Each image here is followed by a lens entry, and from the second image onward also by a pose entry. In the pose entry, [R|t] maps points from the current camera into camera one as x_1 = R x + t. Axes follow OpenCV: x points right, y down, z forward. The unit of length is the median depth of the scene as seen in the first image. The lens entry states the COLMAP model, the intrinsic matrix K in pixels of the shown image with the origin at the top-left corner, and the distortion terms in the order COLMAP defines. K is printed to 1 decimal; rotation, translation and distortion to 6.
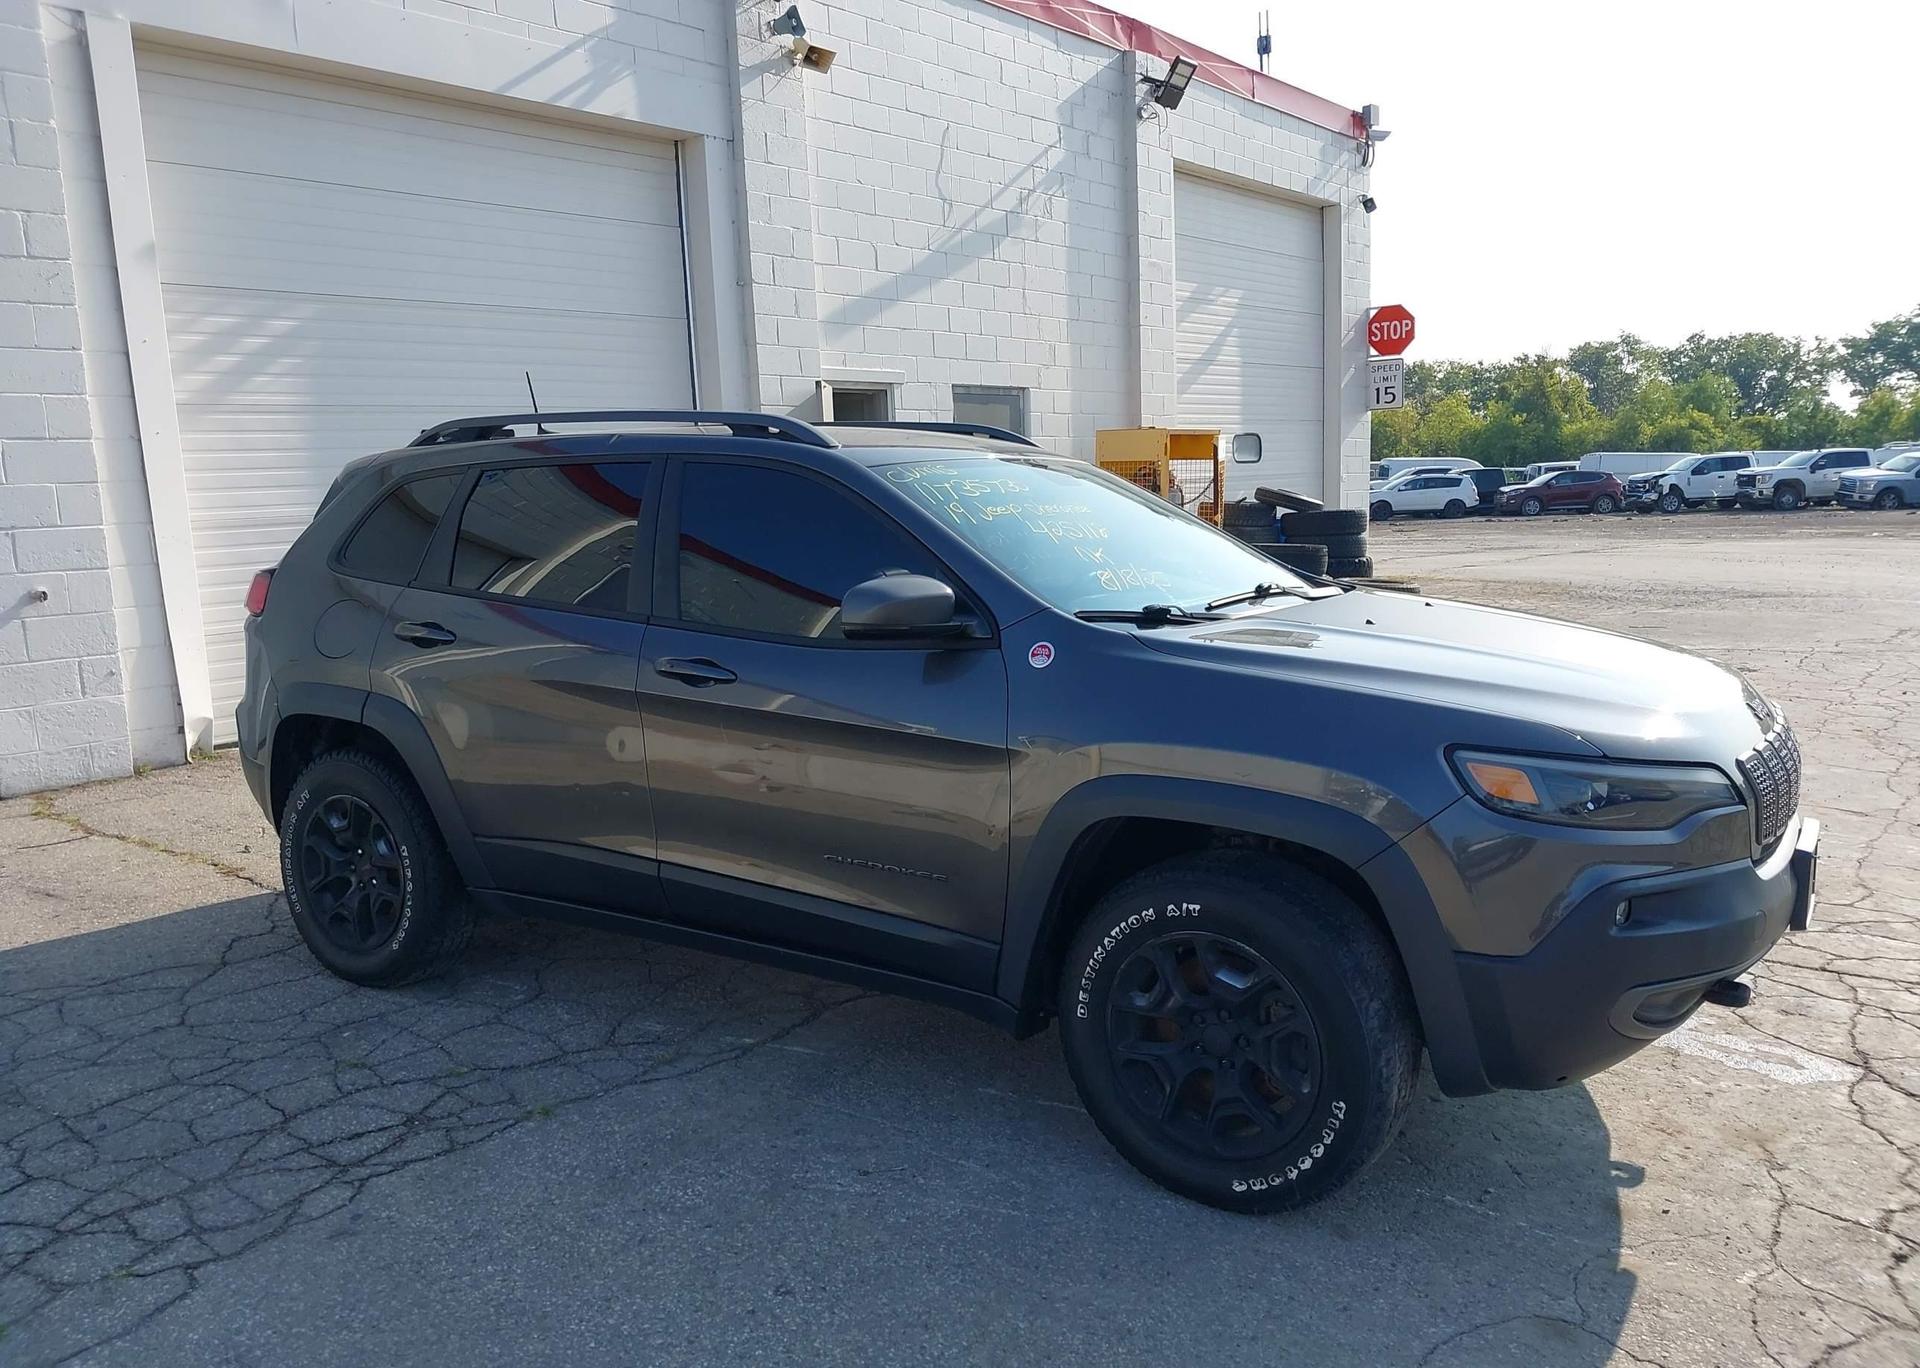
lens RADIAL K [[1473.6, 0, 940.9], [0, 1473.6, 743.2], [0, 0, 1]] dist [0.027276, -0.030932]
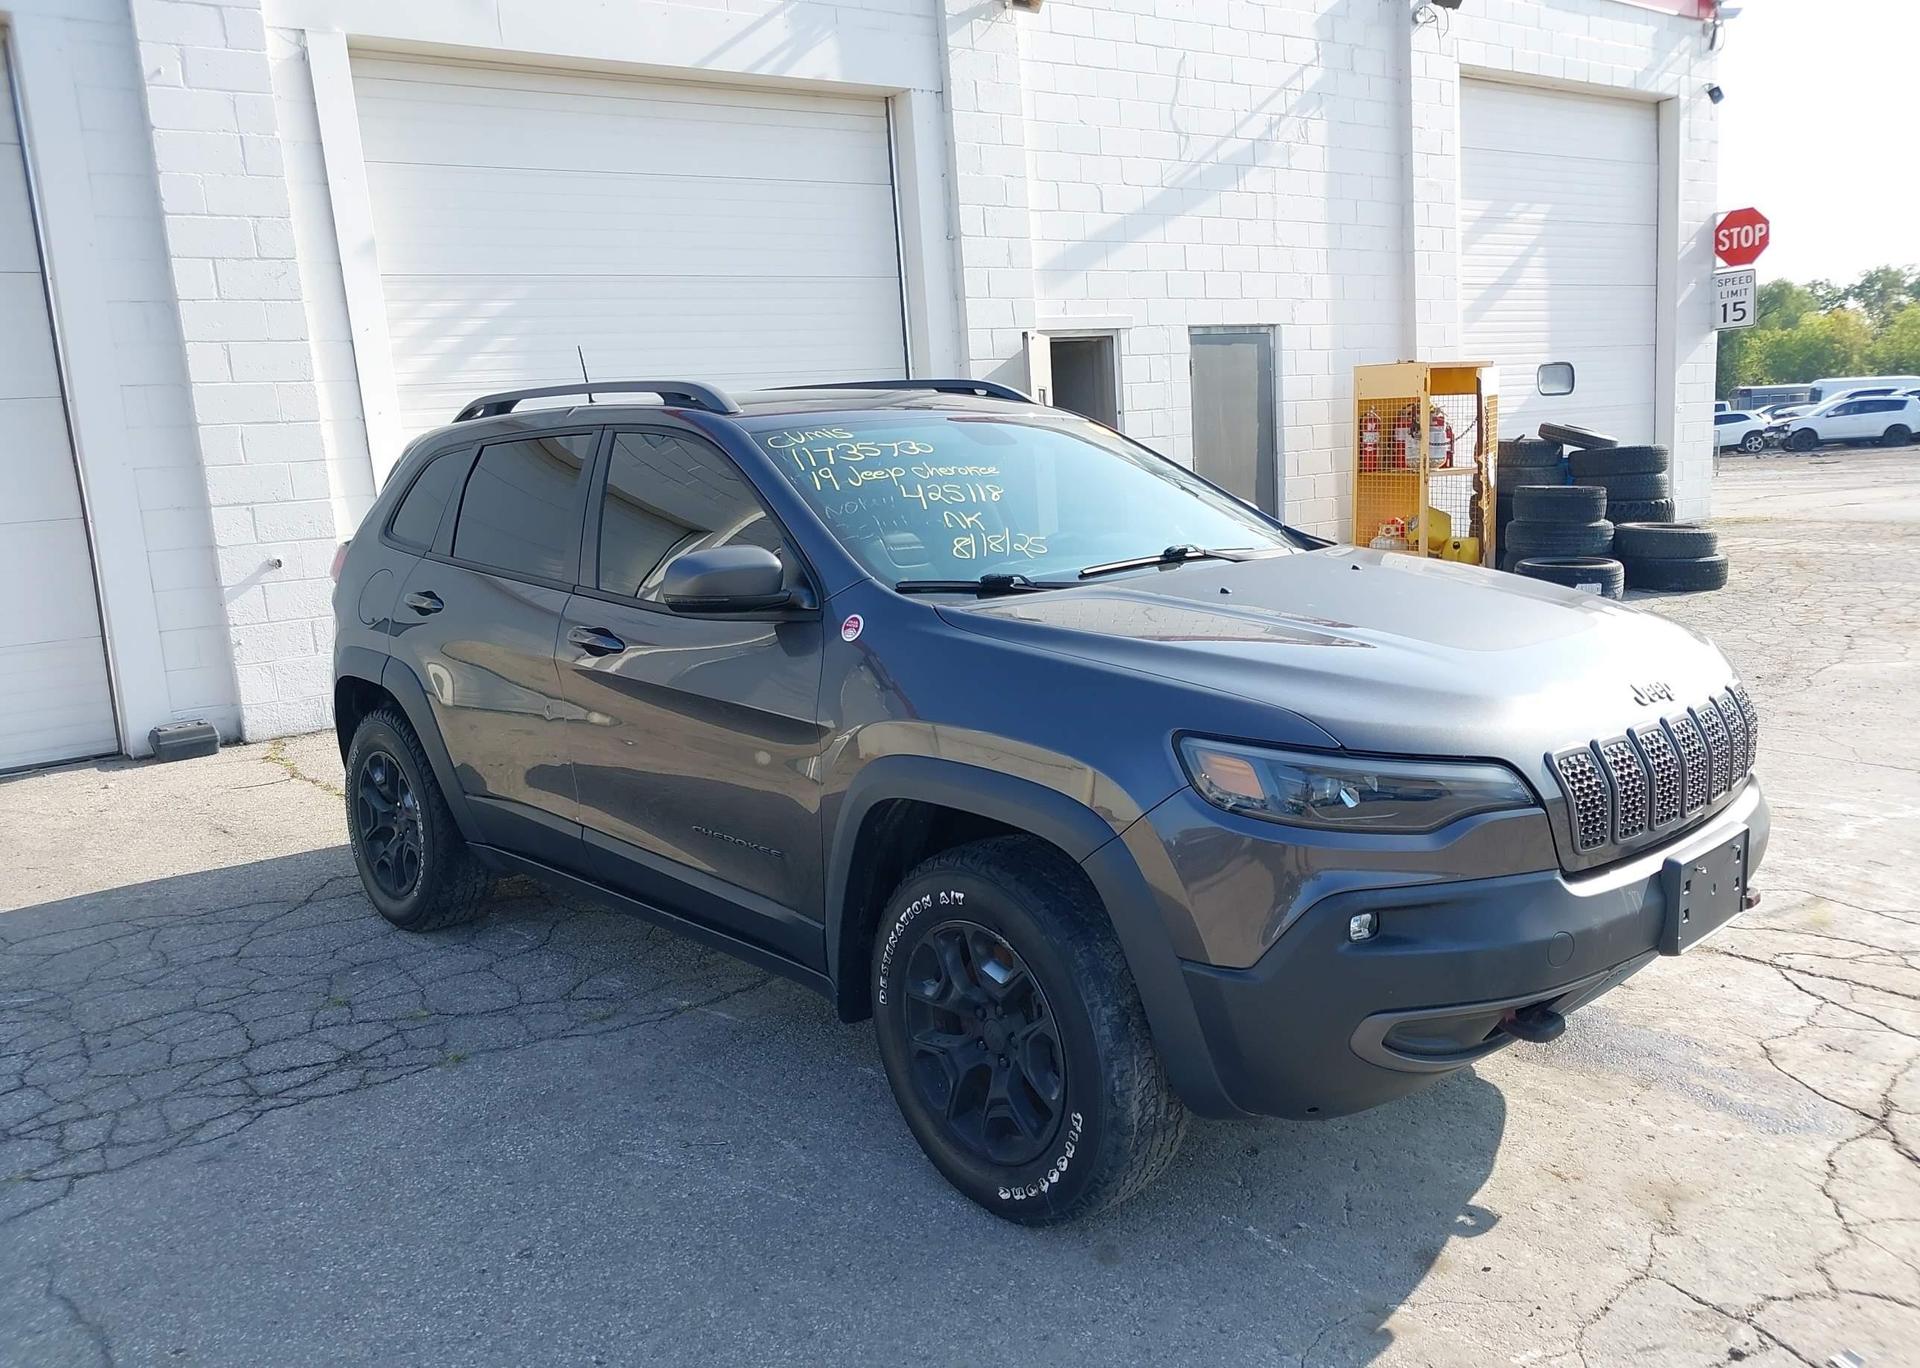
lens RADIAL K [[1473.6, 0, 963.5], [0, 1473.6, 744.0], [0, 0, 1]] dist [0.027276, -0.030932]
pose [[0.968154, 0.019571, -0.249589, 0.279090], [-0.010796, 0.999276, 0.036478, -0.014565], [0.250123, -0.032622, 0.967664, 0.062428]]
